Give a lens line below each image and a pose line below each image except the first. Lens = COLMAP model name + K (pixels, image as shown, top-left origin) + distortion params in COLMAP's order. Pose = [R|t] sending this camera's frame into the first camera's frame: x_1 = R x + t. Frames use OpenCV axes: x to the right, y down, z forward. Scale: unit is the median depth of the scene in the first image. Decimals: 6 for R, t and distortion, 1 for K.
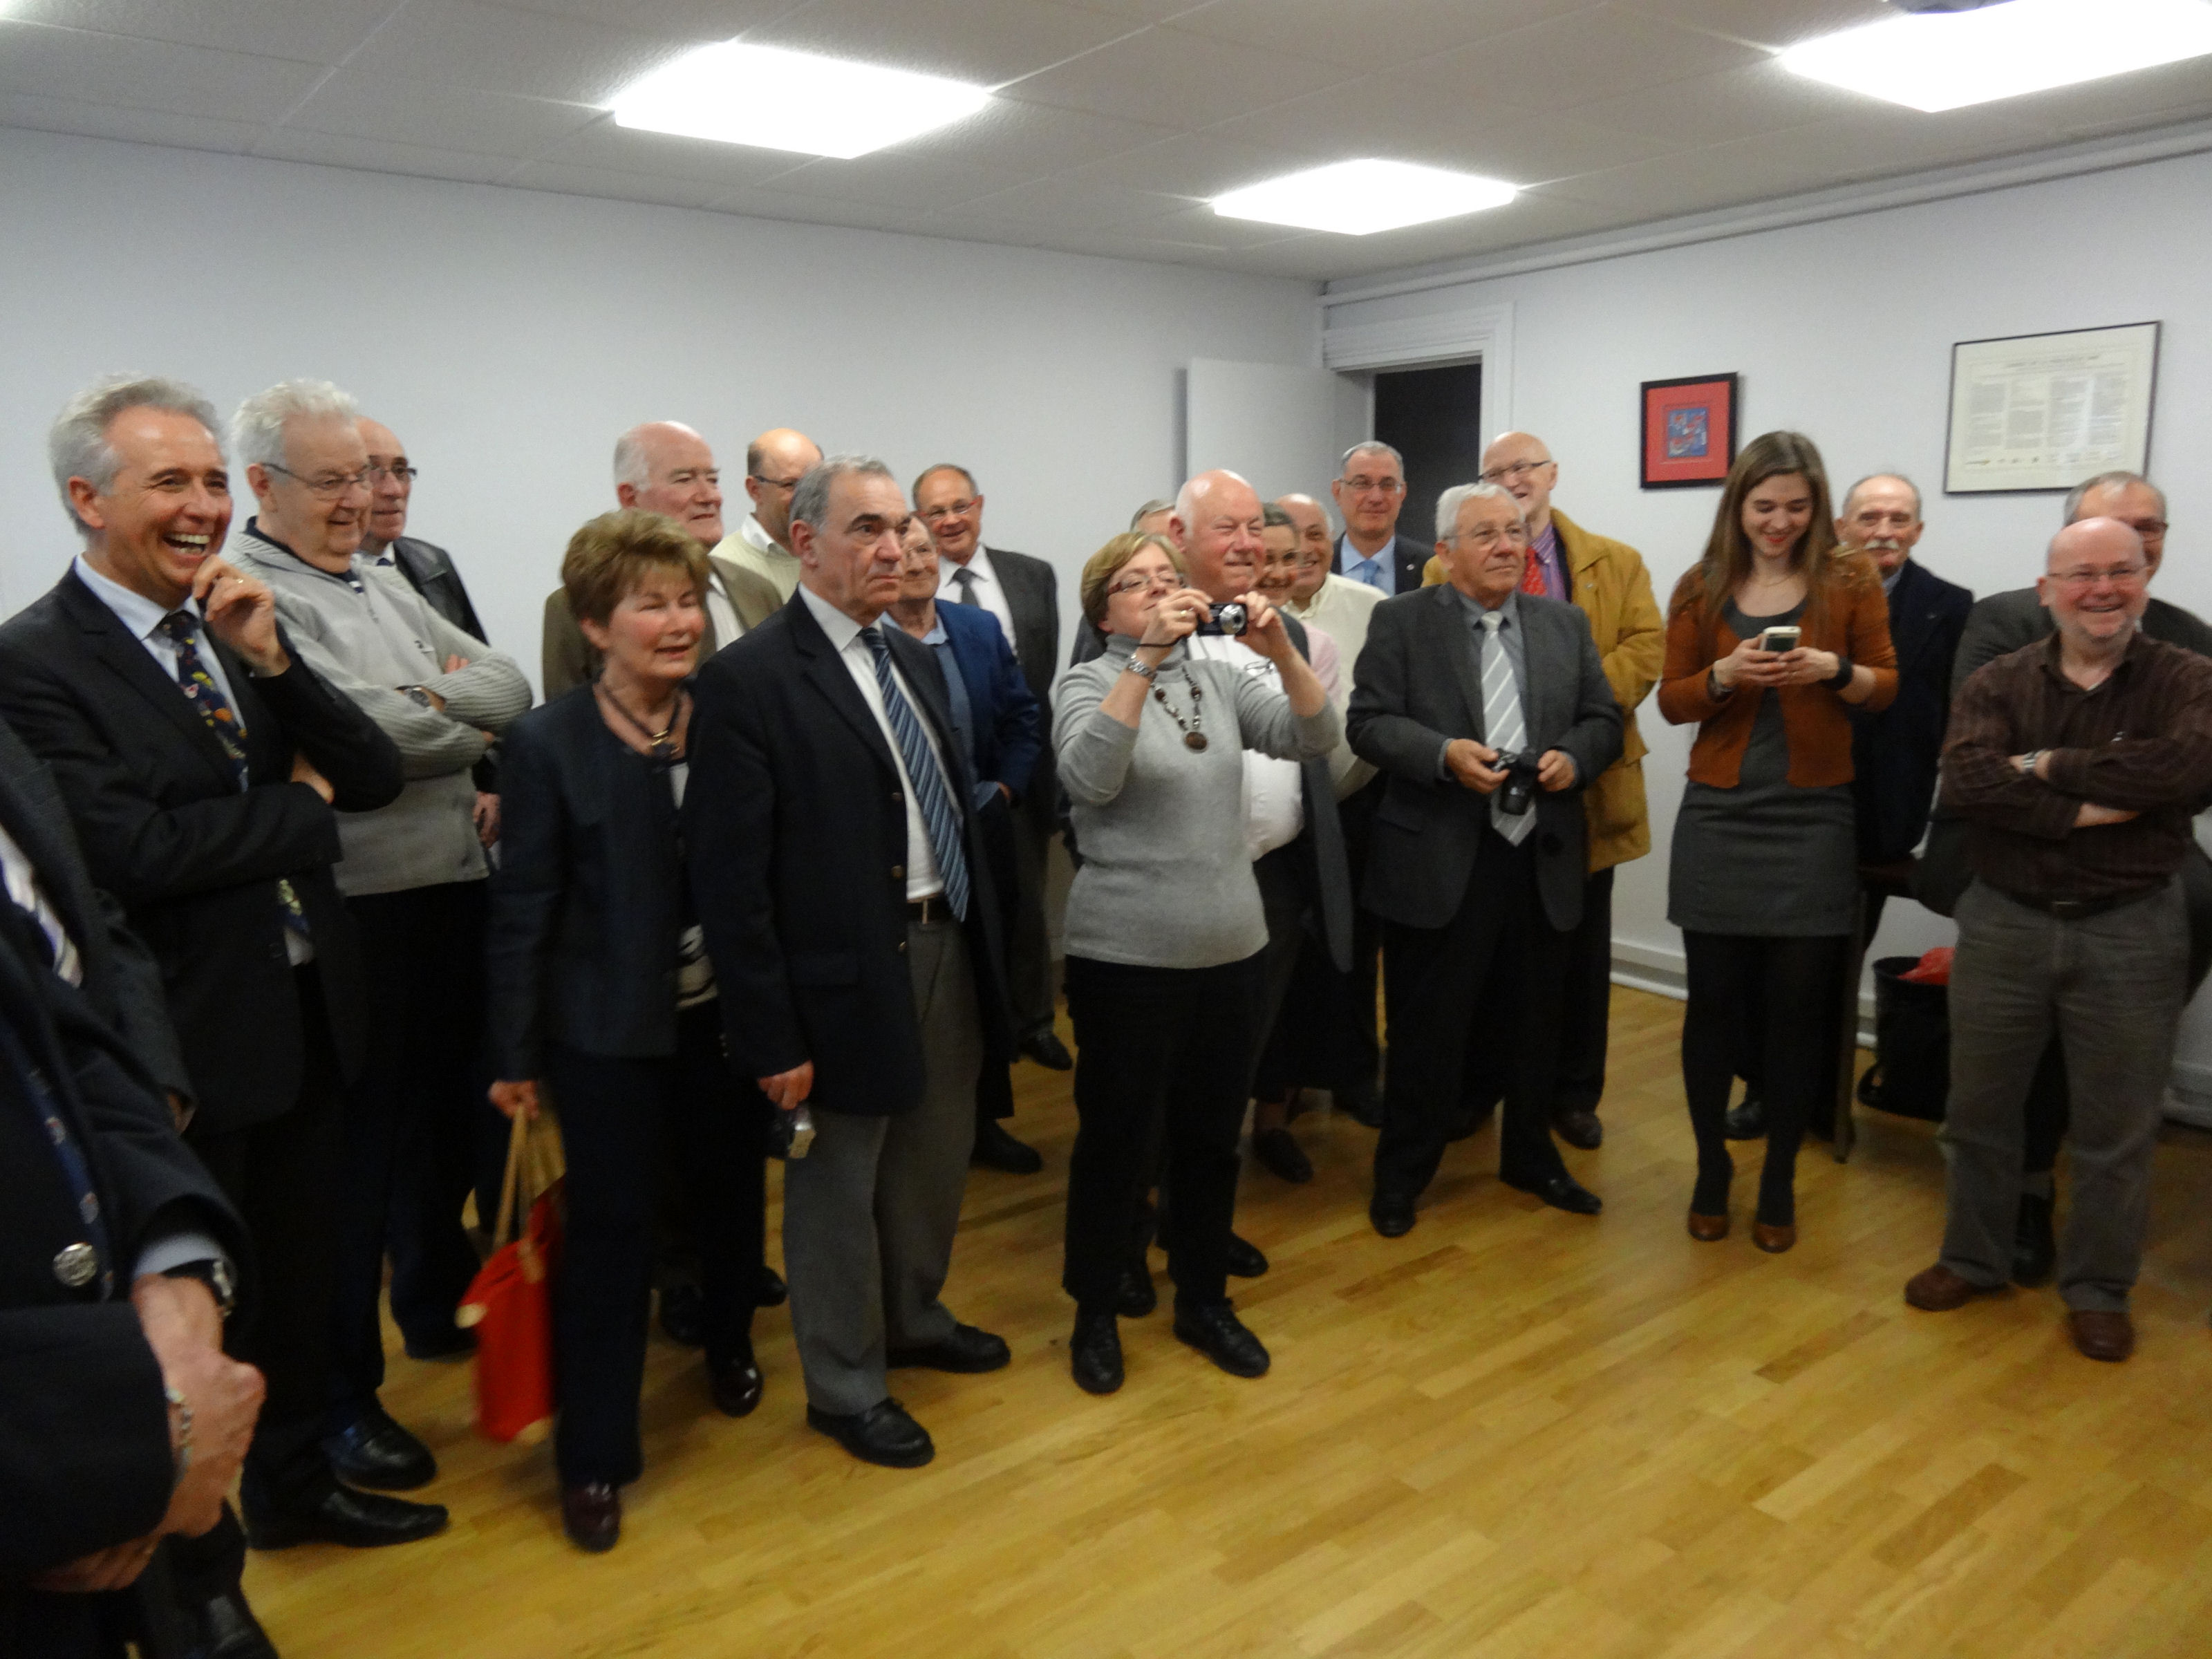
lens RADIAL K [[1638.2, 0, 1102.4], [0, 1638.2, 824.5], [0, 0, 1]] dist [0.002137, 0.000774]
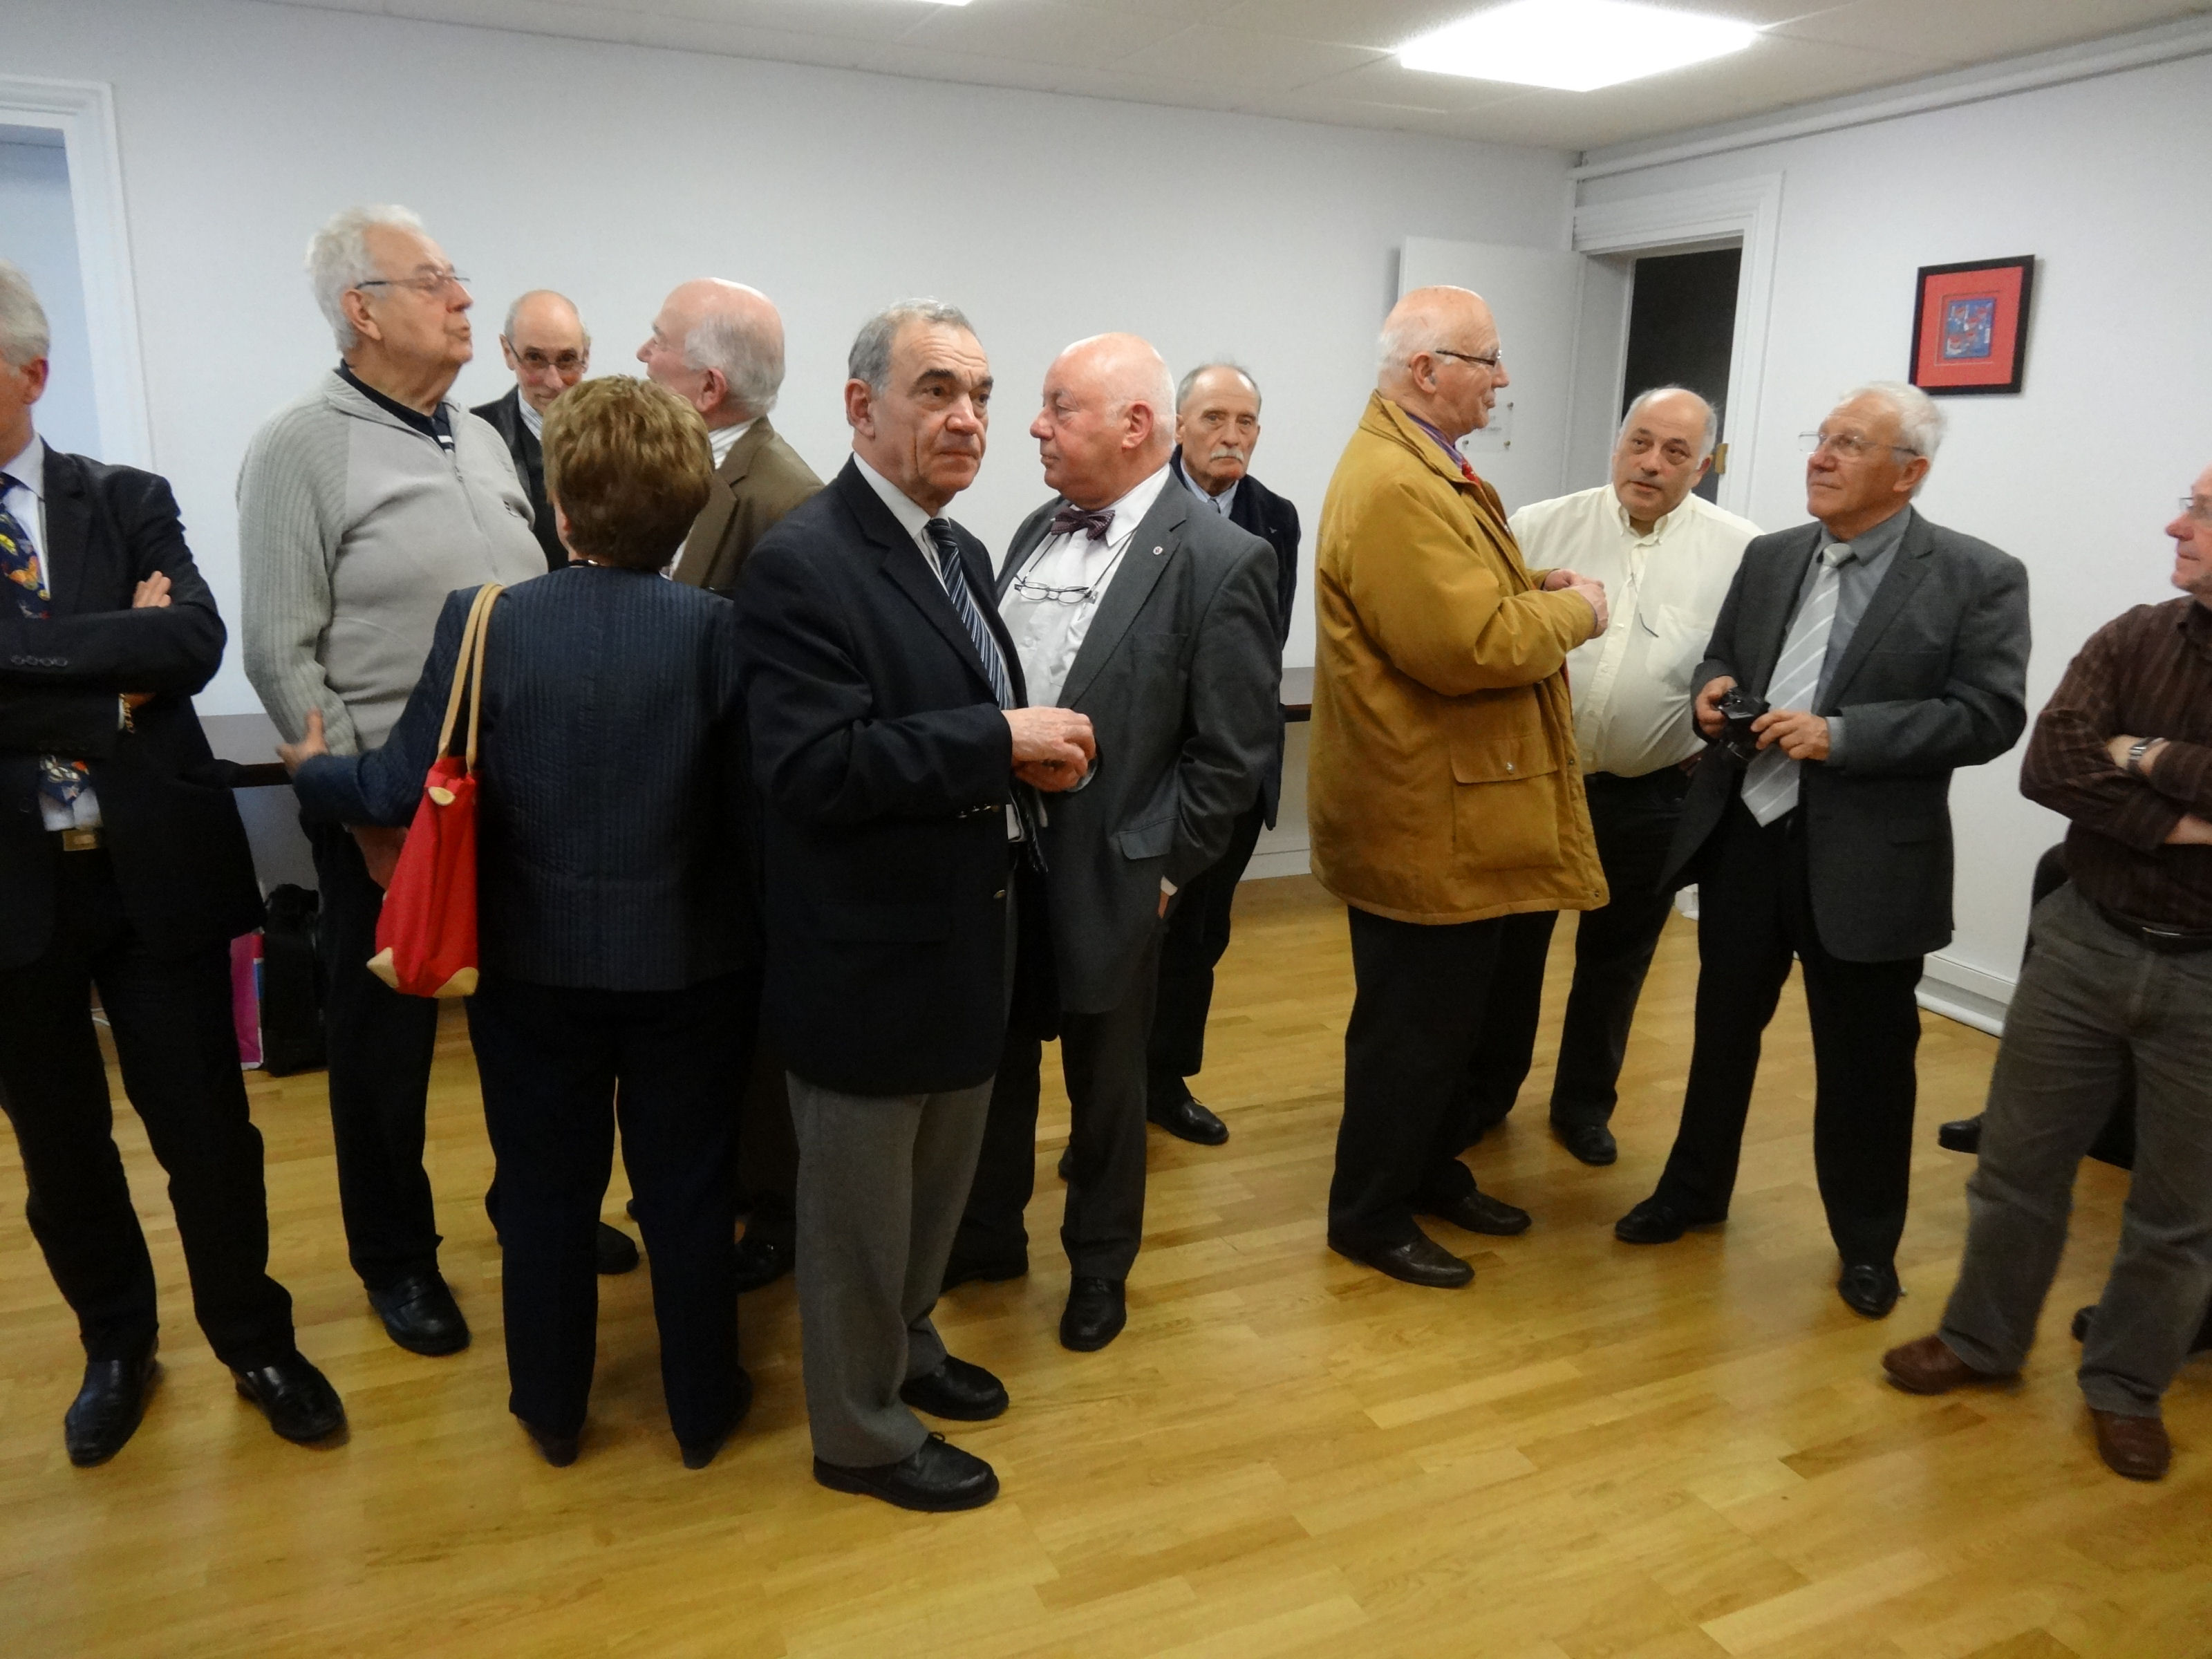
lens RADIAL K [[1638.2, 0, 1095.5], [0, 1638.2, 820.6], [0, 0, 1]] dist [0.002137, 0.000774]
pose [[0.972845, 0.083511, -0.215867, 0.208622], [-0.071416, 0.995439, 0.063250, -0.016897], [0.220164, -0.046116, 0.974372, 0.123623]]
